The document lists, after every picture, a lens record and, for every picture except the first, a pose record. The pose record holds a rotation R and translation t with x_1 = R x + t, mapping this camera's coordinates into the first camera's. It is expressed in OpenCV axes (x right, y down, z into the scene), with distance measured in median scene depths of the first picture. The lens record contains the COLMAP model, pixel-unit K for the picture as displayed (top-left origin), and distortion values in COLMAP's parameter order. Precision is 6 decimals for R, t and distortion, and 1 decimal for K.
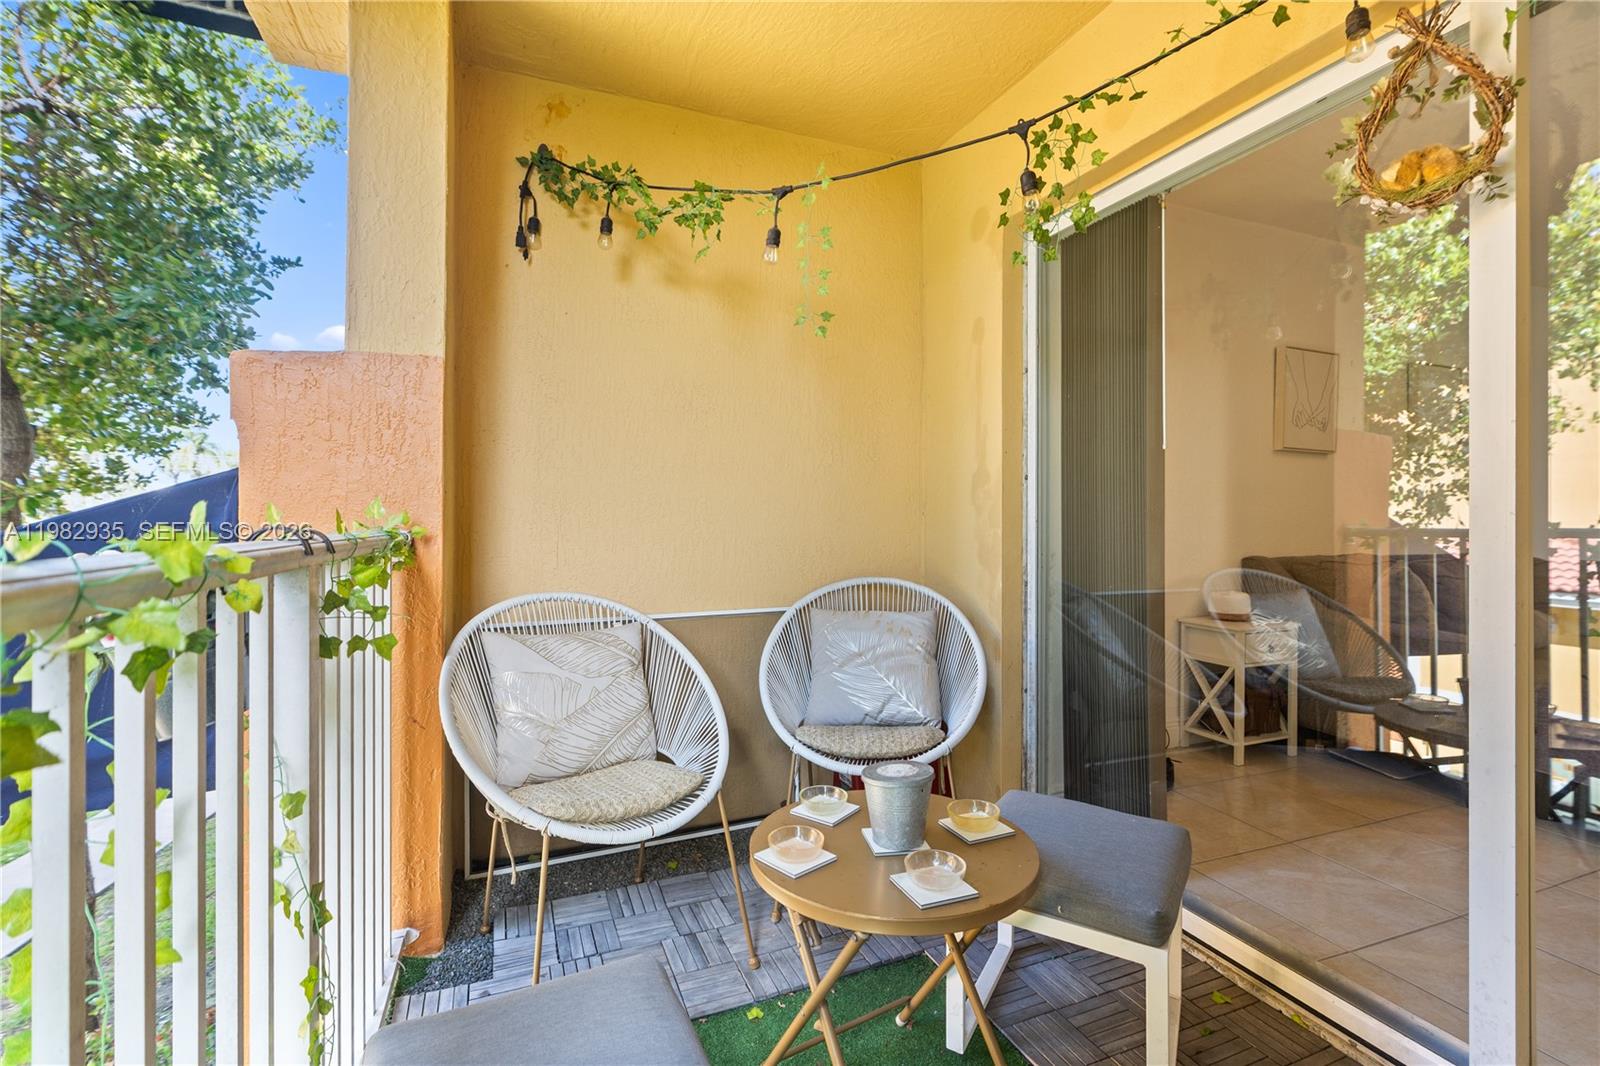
lens RADIAL K [[706.8, 0, 797.6], [0, 706.8, 537.2], [0, 0, 1]] dist [-0.003336, 0.000309]
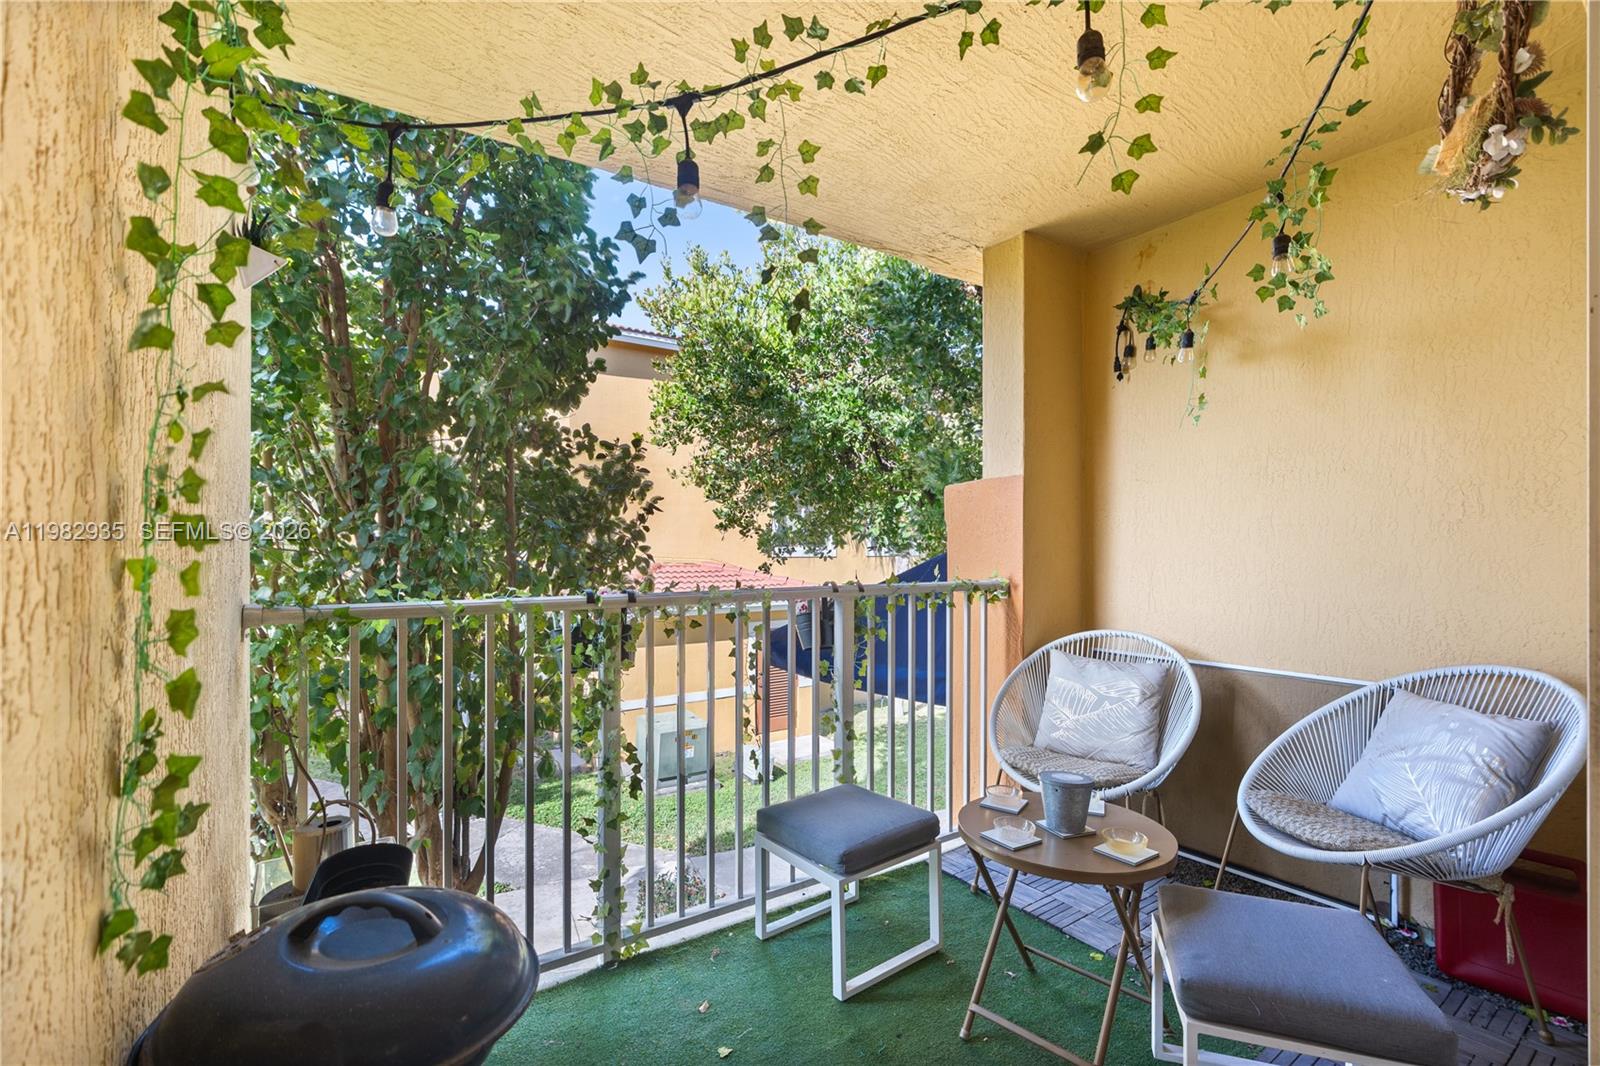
lens RADIAL K [[706.8, 0, 797.6], [0, 706.8, 537.2], [0, 0, 1]] dist [-0.003336, 0.000309]
pose [[0.195078, -0.003036, -0.980783, 0.827926], [-0.008089, 0.999956, -0.004704, -0.083328], [0.980754, 0.008851, 0.195045, 0.137967]]
